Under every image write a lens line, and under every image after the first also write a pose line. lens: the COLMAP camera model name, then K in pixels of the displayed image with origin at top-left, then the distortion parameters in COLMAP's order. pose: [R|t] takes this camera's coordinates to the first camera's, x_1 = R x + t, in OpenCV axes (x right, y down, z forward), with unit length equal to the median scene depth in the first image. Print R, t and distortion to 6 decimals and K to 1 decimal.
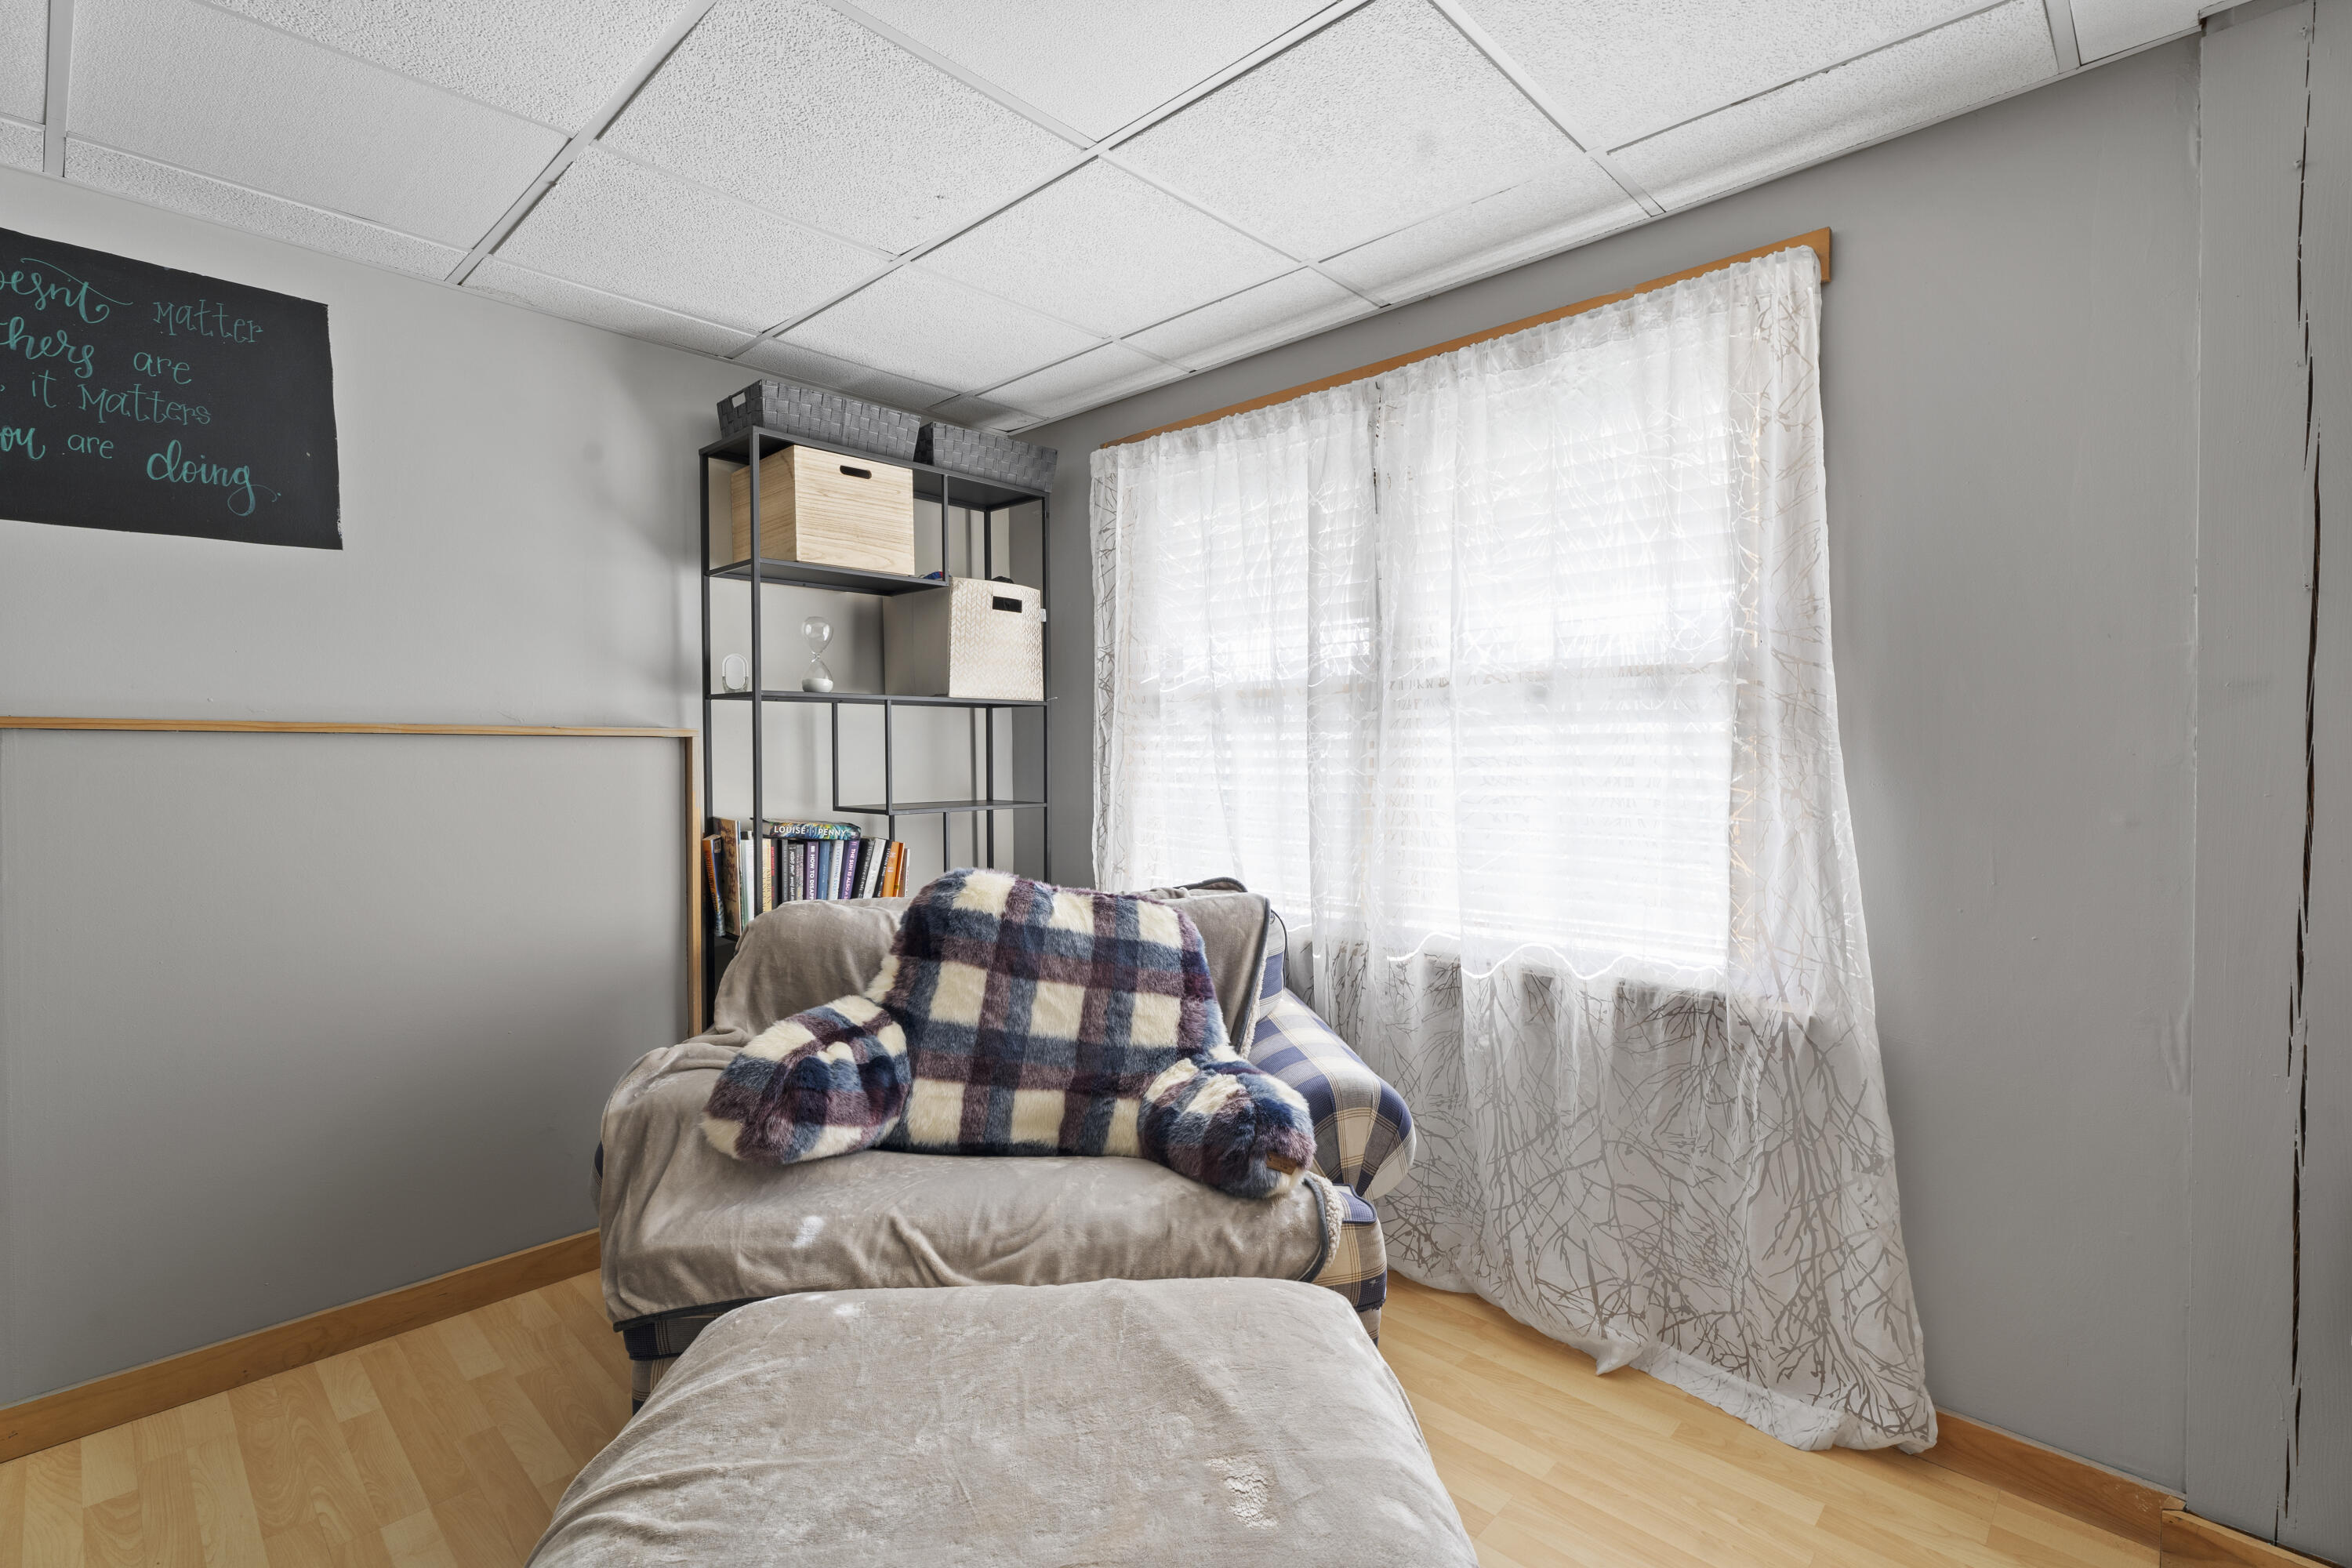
lens RADIAL K [[1063.9, 0, 1176.3], [0, 1063.9, 779.7], [0, 0, 1]] dist [0.012936, -0.003506]
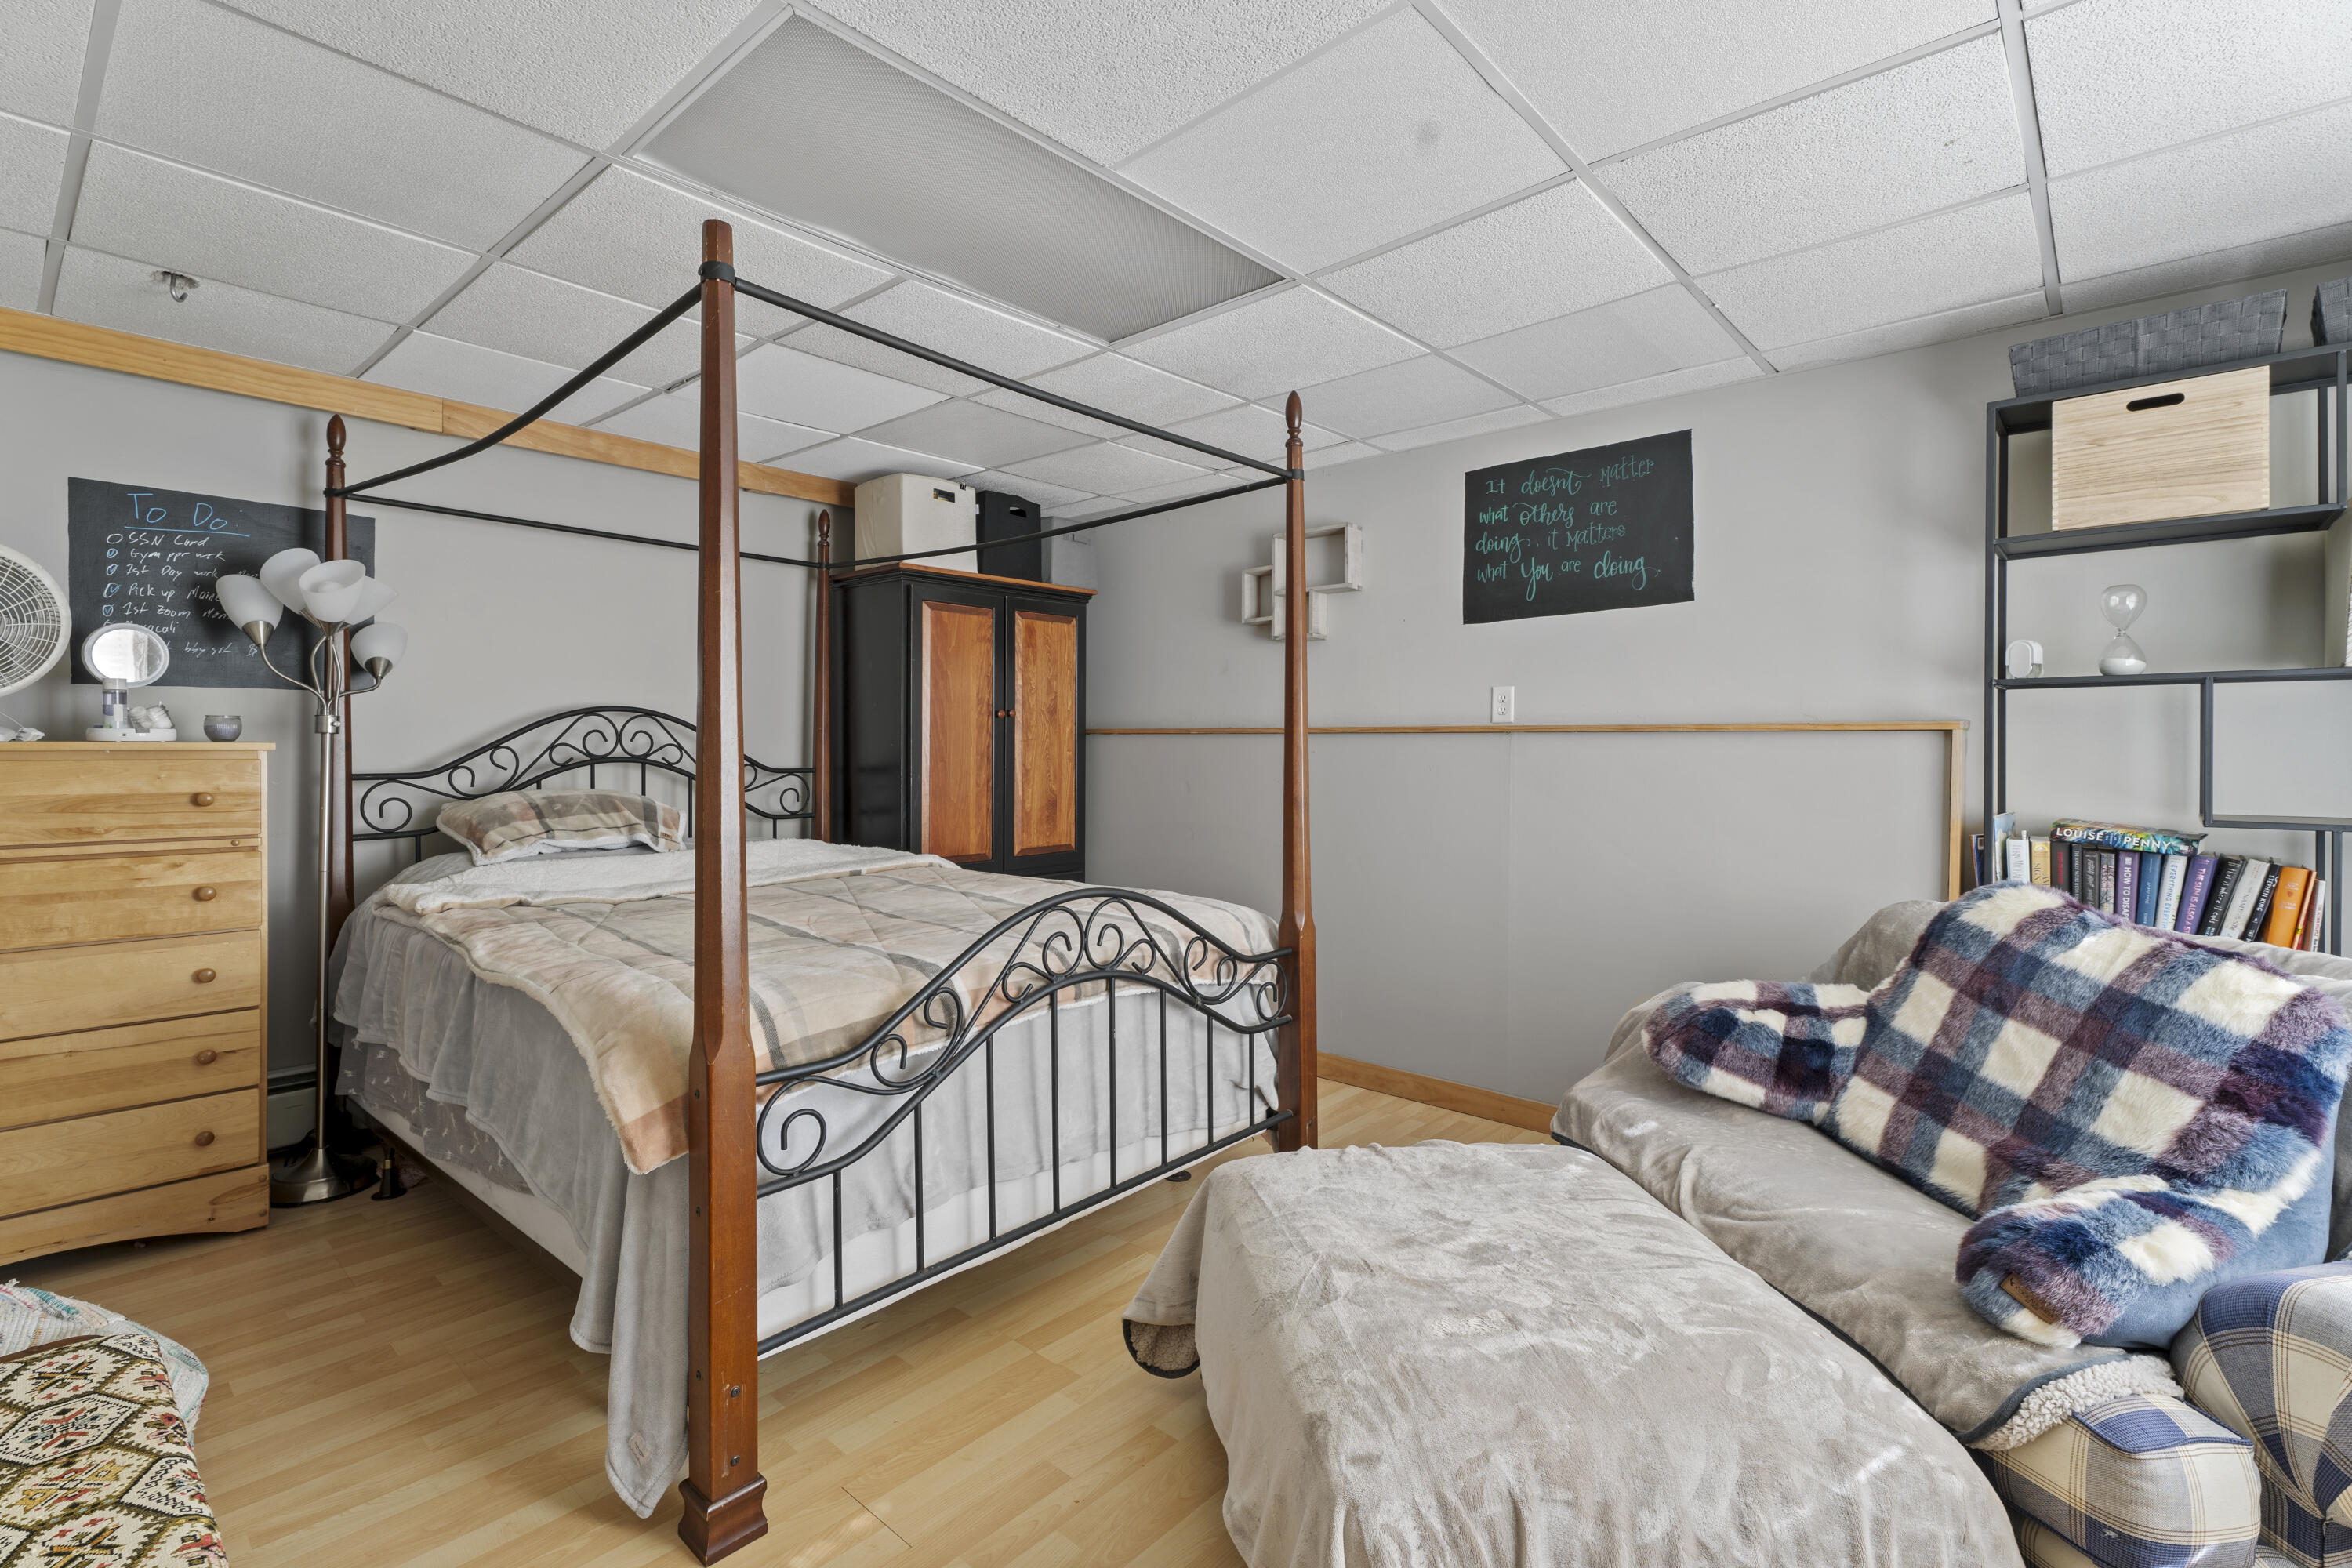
lens RADIAL K [[1088.9, 0, 1165.0], [0, 1088.9, 747.7], [0, 0, 1]] dist [0.018830, -0.000057]
pose [[0.034122, 0.003295, -0.999412, 0.712493], [-0.026857, 0.999636, 0.002379, -0.007897], [0.999057, 0.026761, 0.034198, 0.302311]]
